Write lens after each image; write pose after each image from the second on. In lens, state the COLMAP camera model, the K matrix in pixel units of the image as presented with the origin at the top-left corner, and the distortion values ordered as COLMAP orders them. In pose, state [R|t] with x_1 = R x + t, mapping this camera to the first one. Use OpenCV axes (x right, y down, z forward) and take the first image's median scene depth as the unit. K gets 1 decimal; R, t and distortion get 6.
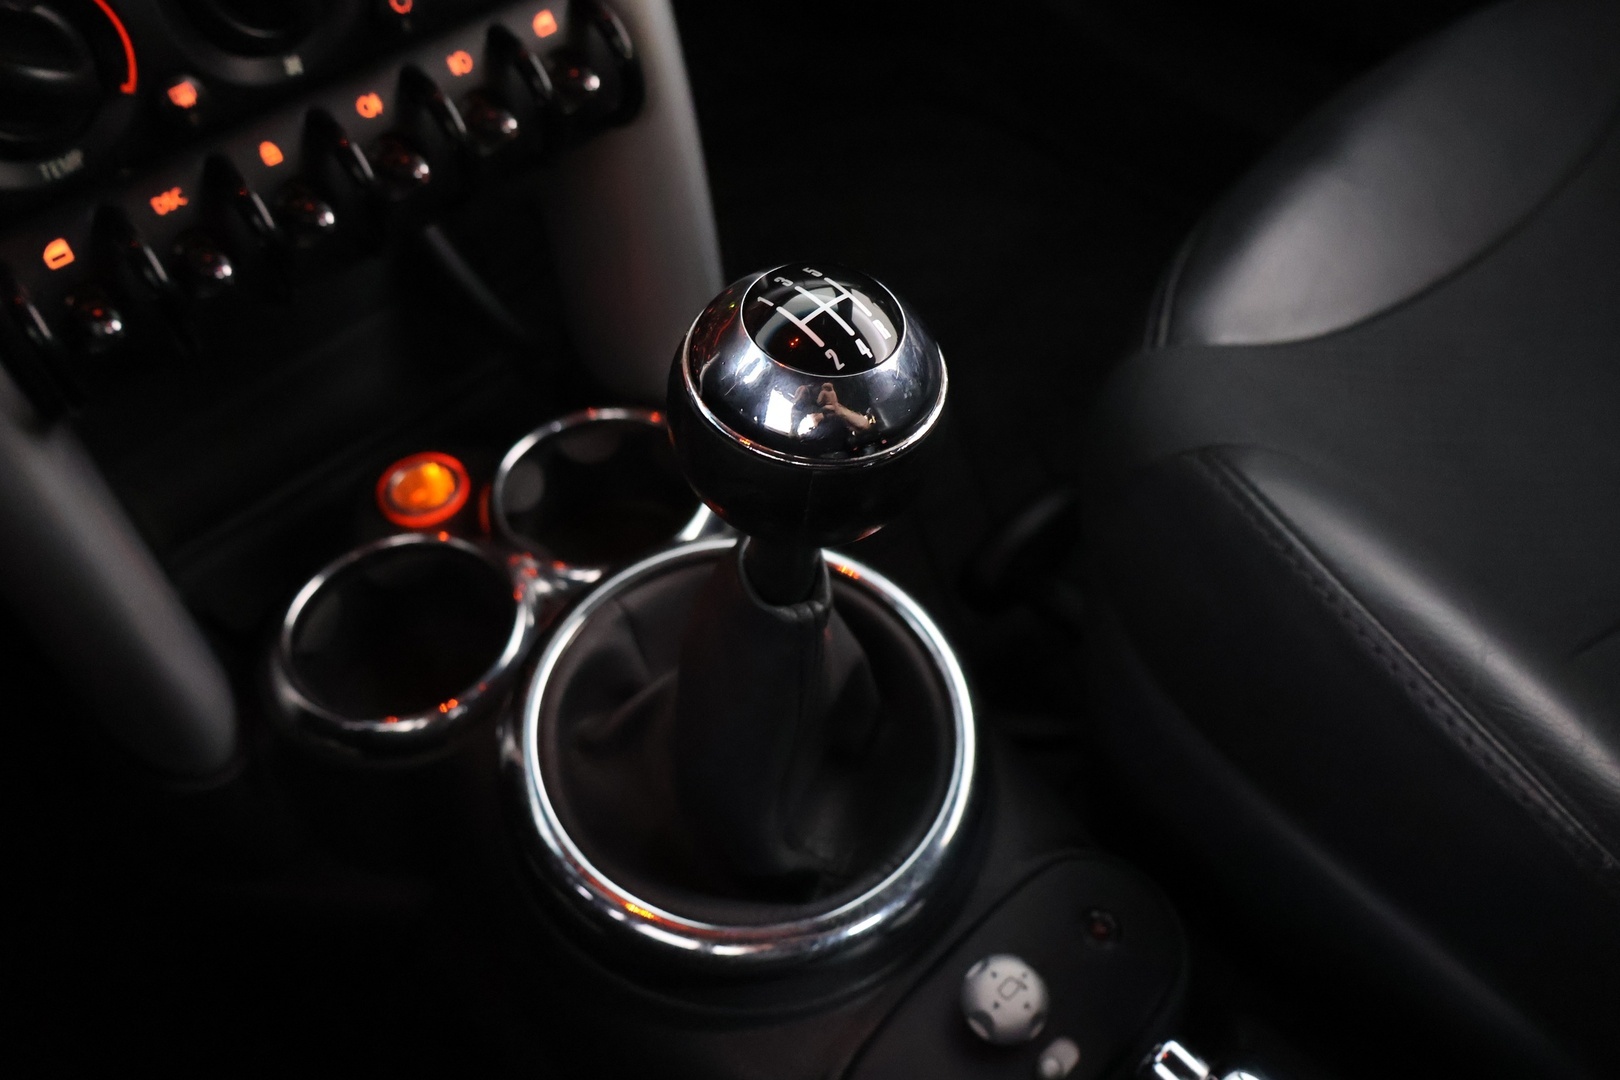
lens RADIAL K [[1286.7, 0, 787.7], [0, 1286.7, 541.5], [0, 0, 1]] dist [-0.035888, 0.002471]
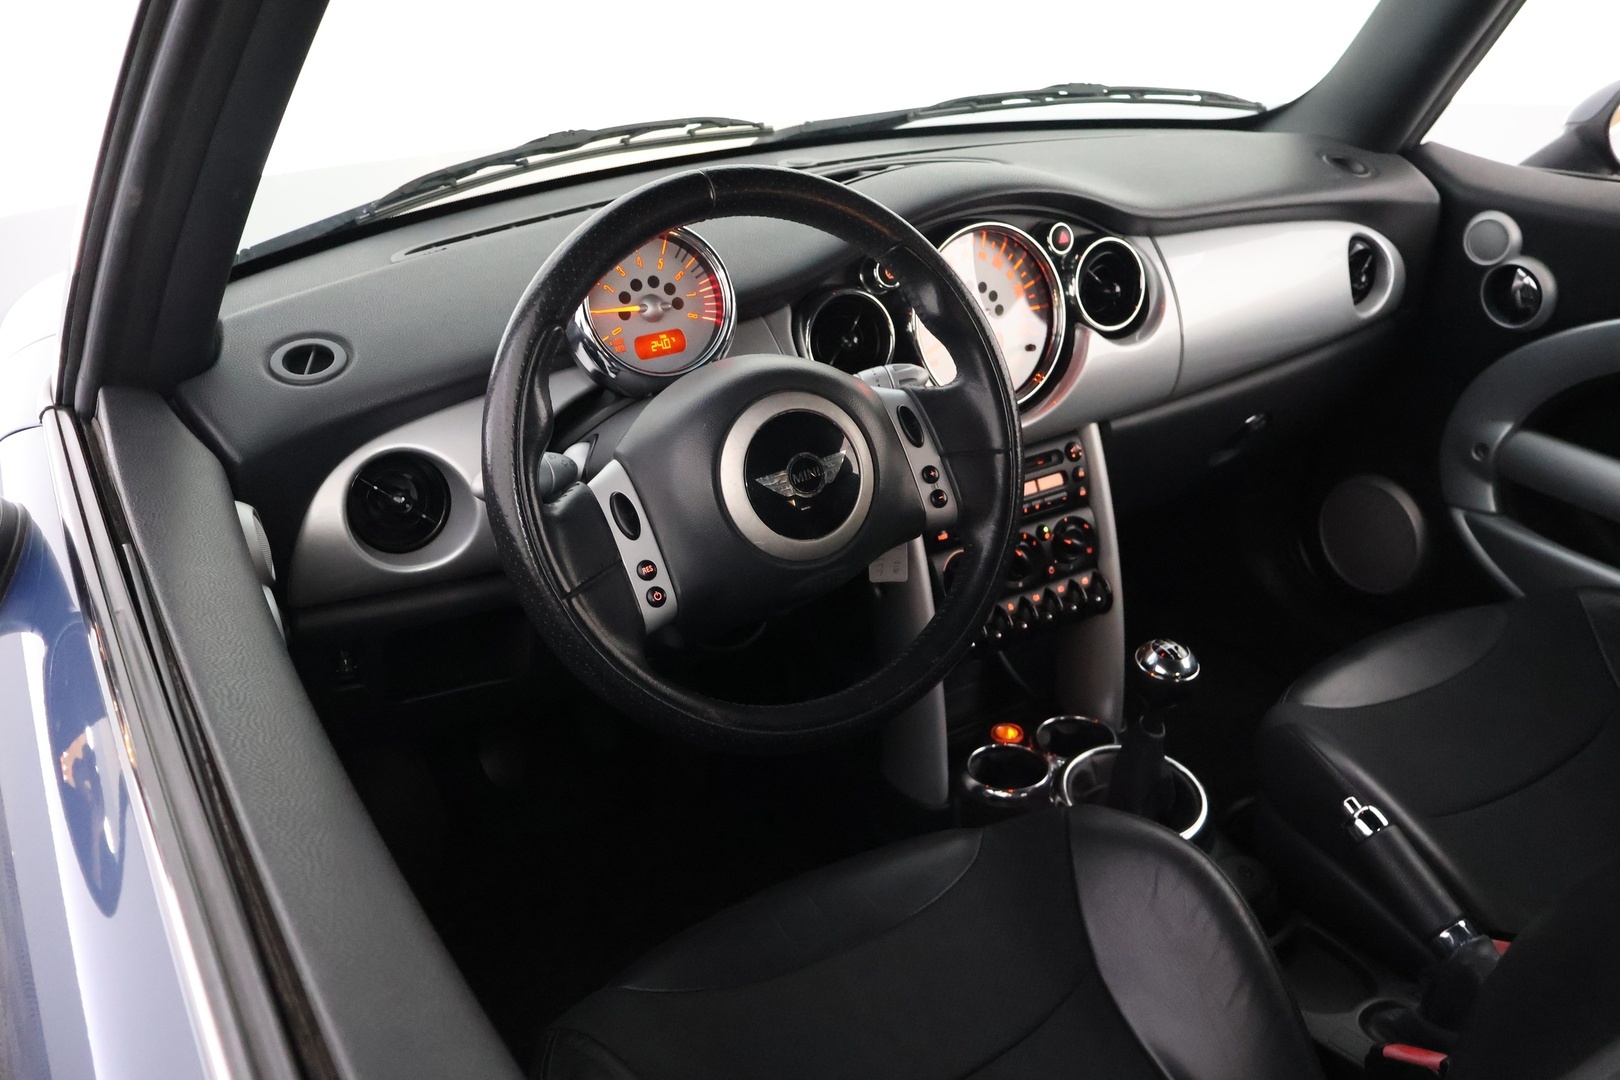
lens RADIAL K [[1360.5, 0, 810.0], [0, 1360.5, 540.0], [0, 0, 1]] dist [0.006503, 0.001452]
pose [[0.972734, 0.090864, -0.213384, -0.154817], [-0.169841, 0.905617, -0.388602, 1.091612], [0.157934, 0.414248, 0.896357, -2.550754]]
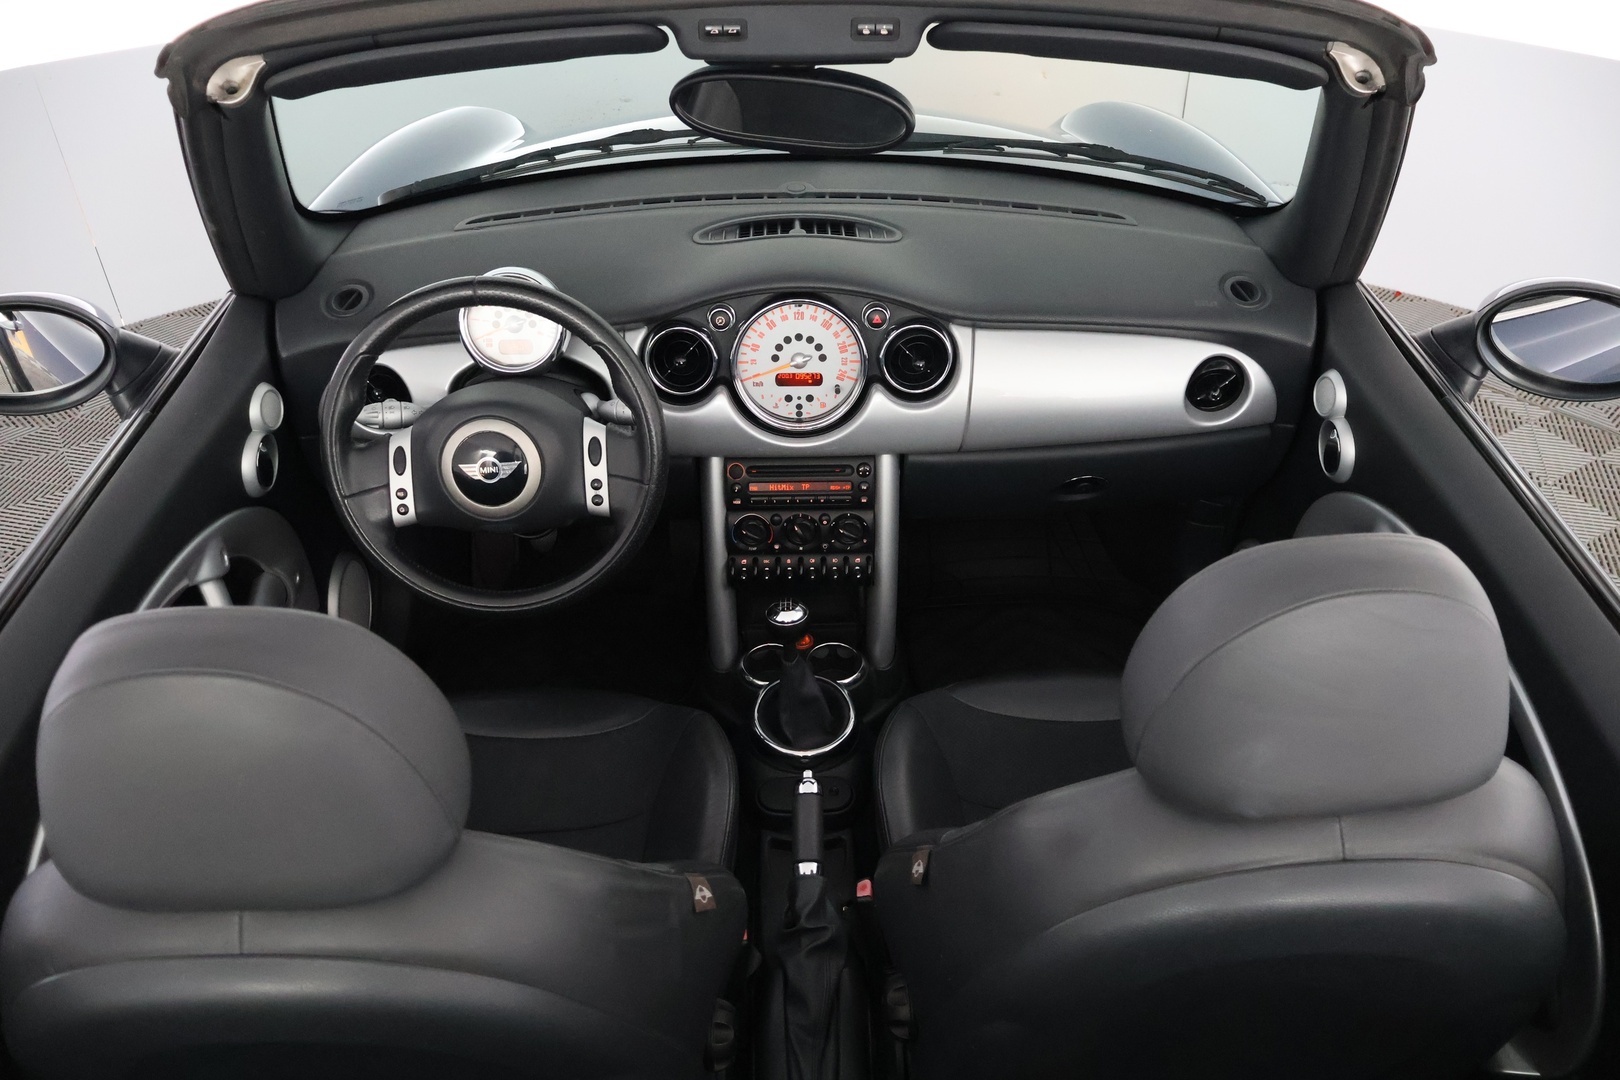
lens RADIAL K [[1360.5, 0, 810.0], [0, 1360.5, 540.0], [0, 0, 1]] dist [0.006503, 0.001452]
pose [[0.724928, 0.437566, -0.531991, 2.453777], [-0.538787, 0.841387, -0.042144, -0.195737], [0.429170, 0.317181, 0.845700, -3.490455]]
